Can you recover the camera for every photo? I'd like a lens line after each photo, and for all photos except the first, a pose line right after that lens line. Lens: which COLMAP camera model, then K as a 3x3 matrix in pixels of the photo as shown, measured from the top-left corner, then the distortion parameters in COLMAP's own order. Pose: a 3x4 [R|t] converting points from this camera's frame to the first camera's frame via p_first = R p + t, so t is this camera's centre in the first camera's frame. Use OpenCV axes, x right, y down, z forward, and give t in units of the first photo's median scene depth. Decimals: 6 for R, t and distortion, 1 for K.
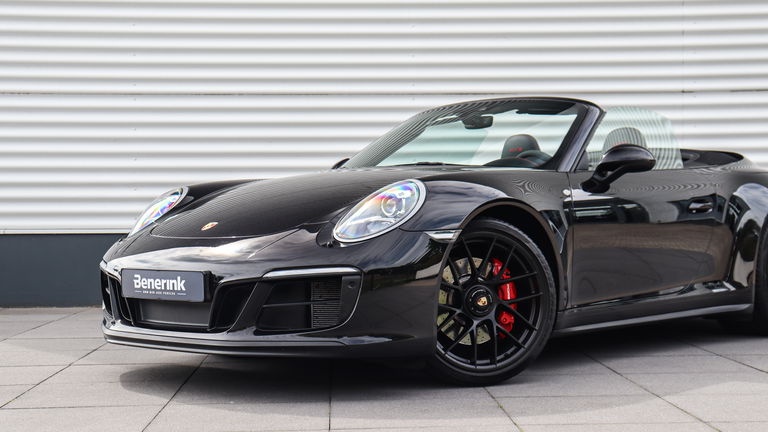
lens RADIAL K [[1322.4, 0, 376.5], [0, 1322.4, 235.6], [0, 0, 1]] dist [0.172778, 0.000000]
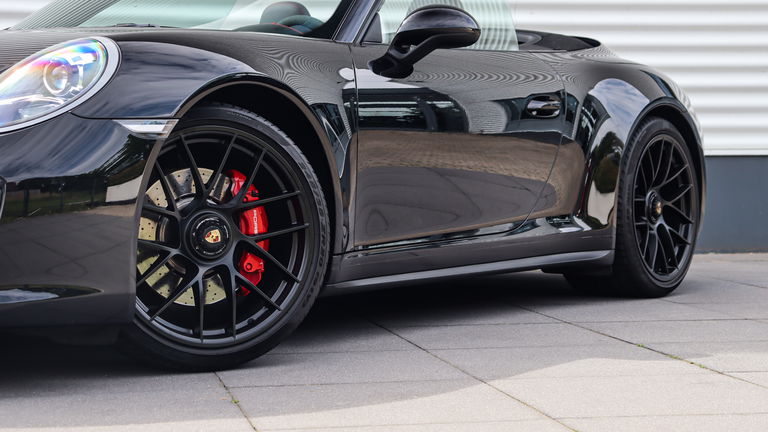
lens RADIAL K [[1745.5, 0, 384.5], [0, 1745.5, 219.8], [0, 0, 1]] dist [0.363875, 0.000000]
pose [[0.987993, 0.003397, 0.154462, 0.029464], [-0.006286, 0.999814, 0.018216, 0.024156], [-0.154372, -0.018969, 0.987831, 0.153281]]
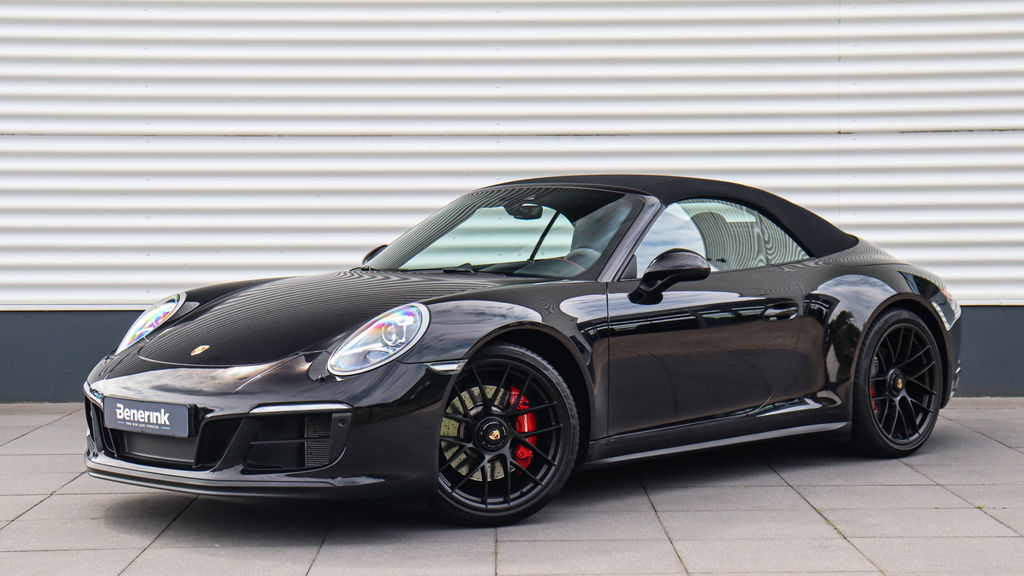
lens RADIAL K [[1933.3, 0, 483.4], [0, 1933.3, 295.4], [0, 0, 1]] dist [0.249014, 0.000000]
pose [[0.999636, 0.004588, -0.026568, 0.099520], [-0.004023, 0.999765, 0.021286, -0.070235], [0.026660, -0.021172, 0.999420, -0.317576]]
